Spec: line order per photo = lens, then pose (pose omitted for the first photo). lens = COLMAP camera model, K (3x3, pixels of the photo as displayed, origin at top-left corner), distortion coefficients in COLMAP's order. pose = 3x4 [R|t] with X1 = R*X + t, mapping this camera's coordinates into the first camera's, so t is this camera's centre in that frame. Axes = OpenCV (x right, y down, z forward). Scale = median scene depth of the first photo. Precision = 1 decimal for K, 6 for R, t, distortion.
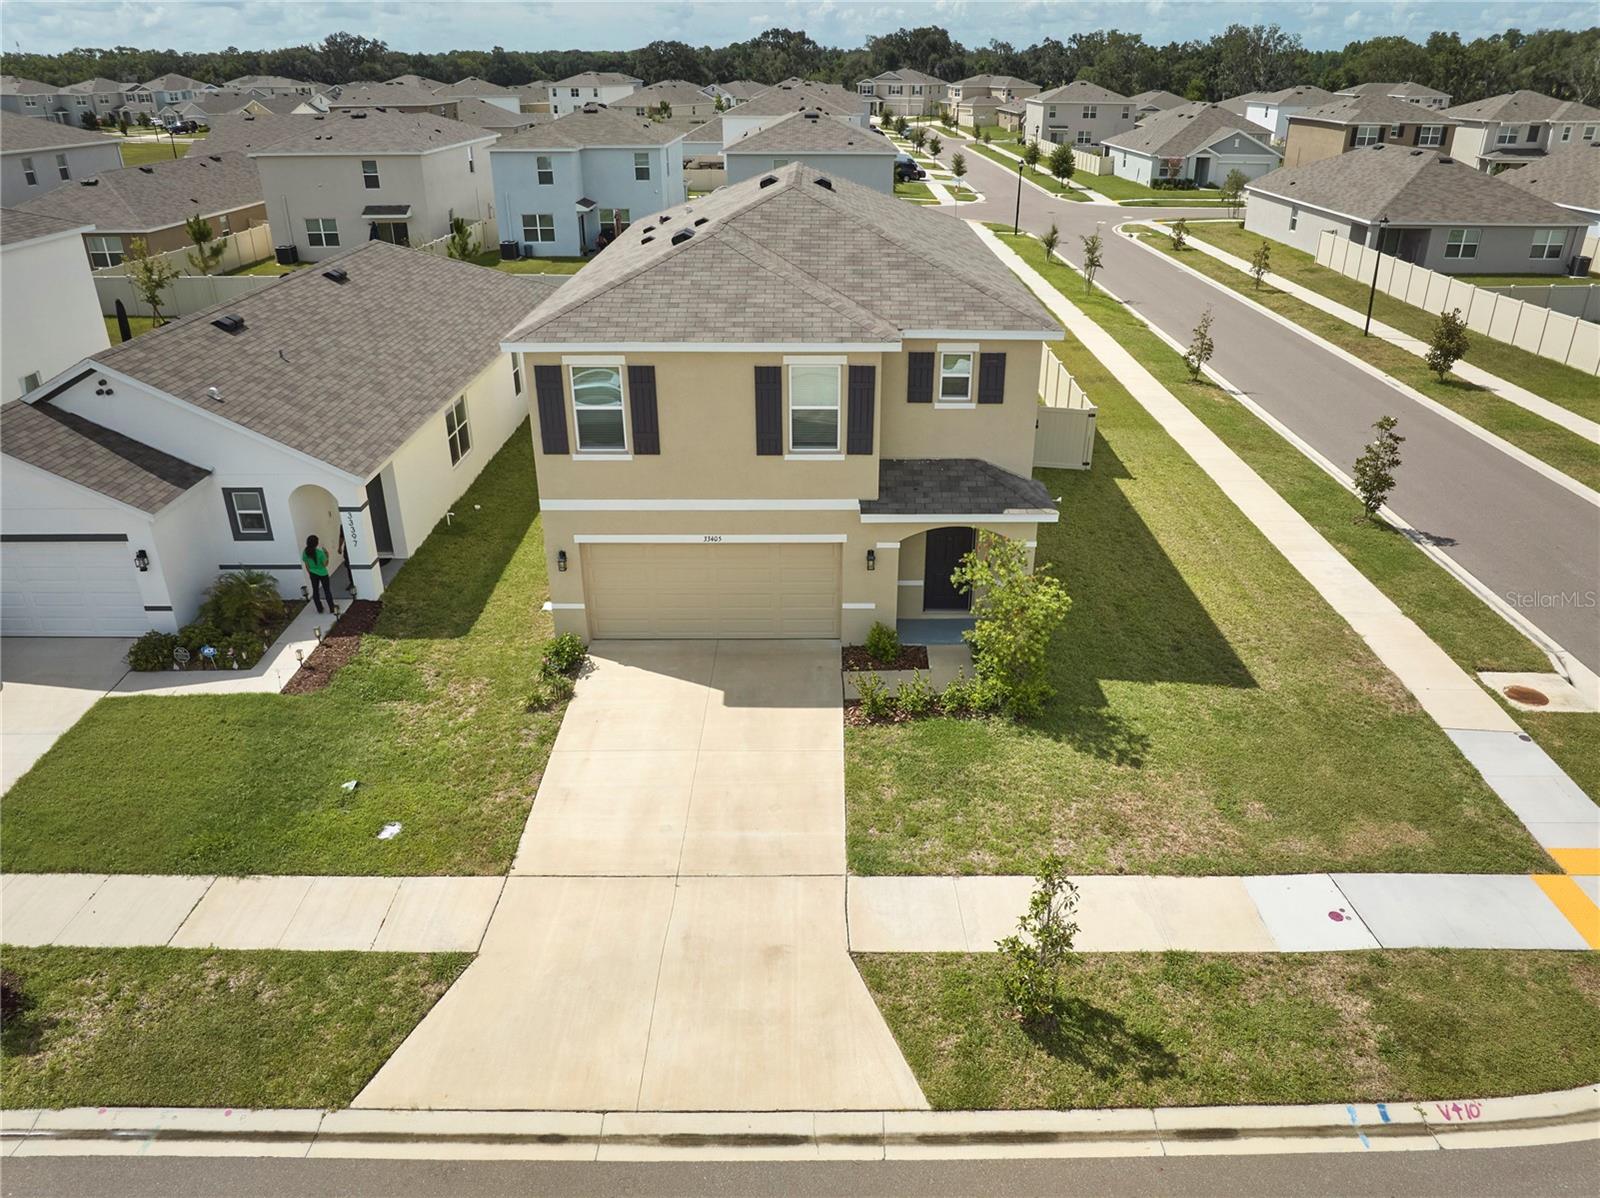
lens RADIAL K [[1135.8, 0, 818.1], [0, 1135.8, 595.0], [0, 0, 1]] dist [-0.056741, 0.030082]
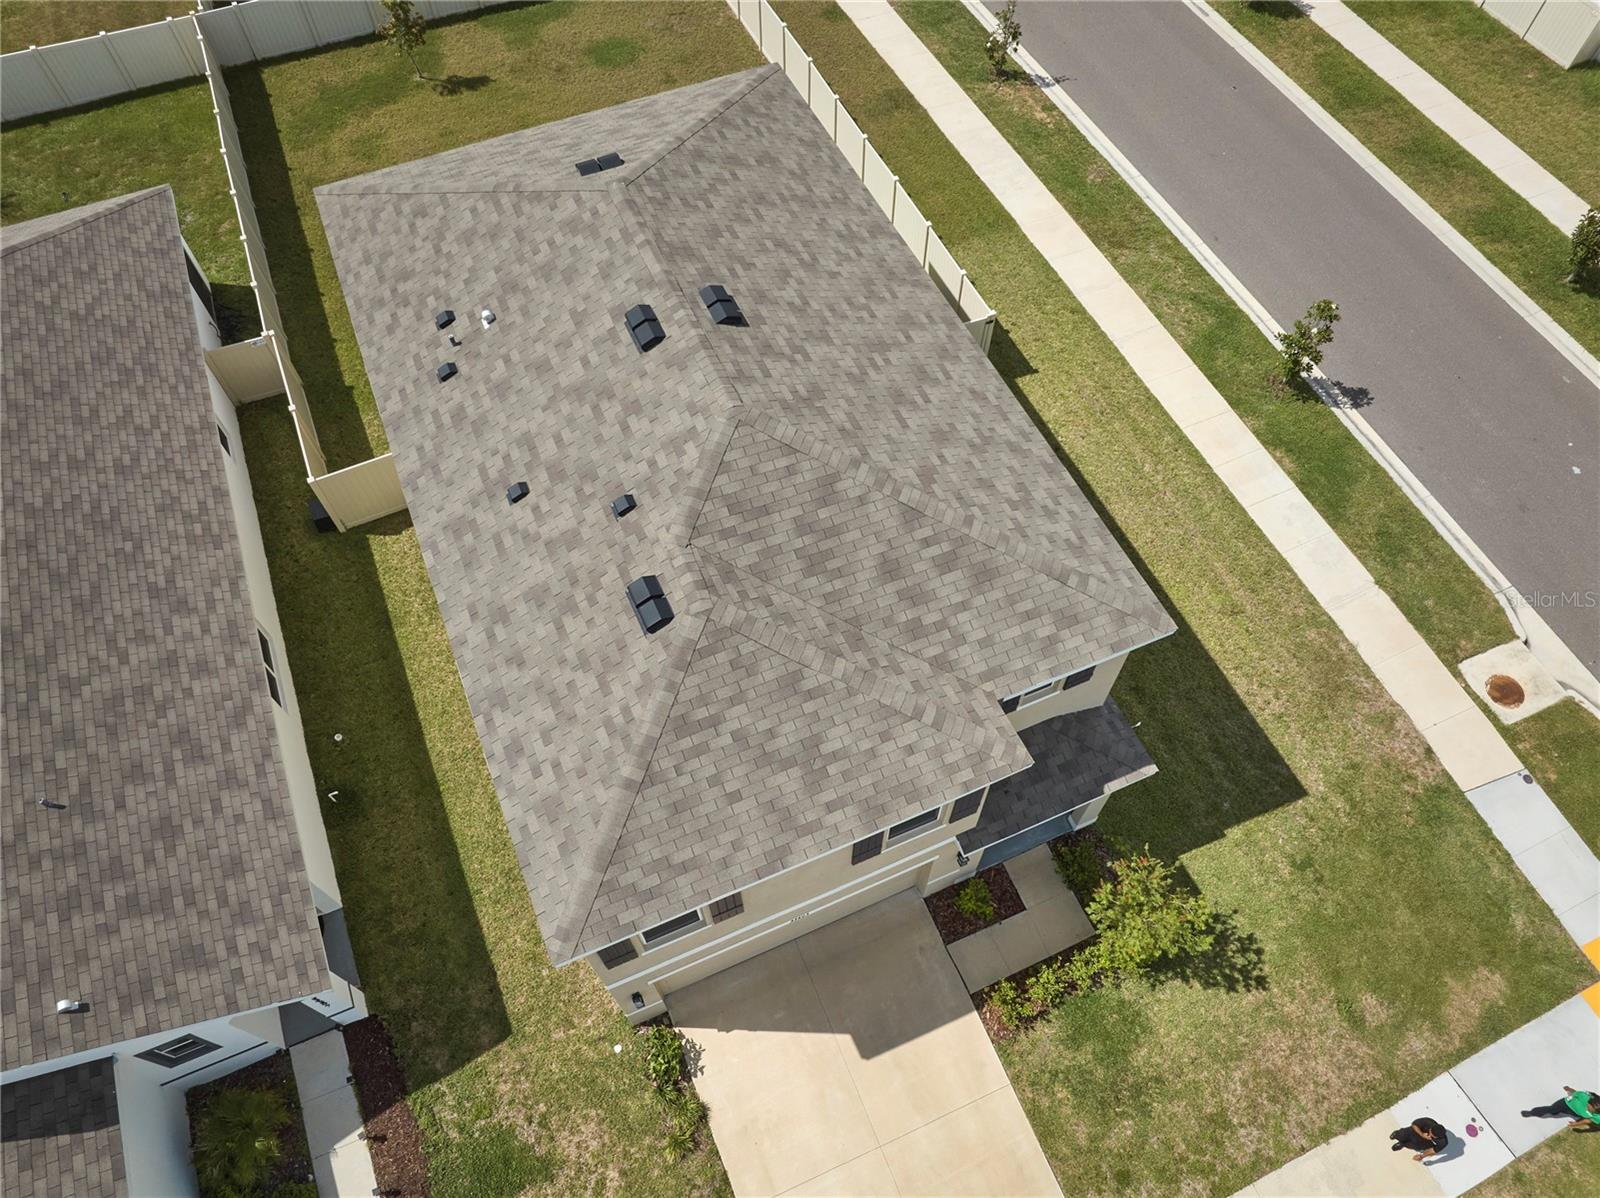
lens RADIAL K [[1152.8, 0, 800.0], [0, 1152.8, 599.0], [0, 0, 1]] dist [-0.064360, 0.038497]
pose [[0.917308, -0.343473, 0.201426, -0.185224], [0.178935, 0.807501, 0.562072, -0.733994], [-0.355708, -0.479551, 0.802186, 0.415767]]
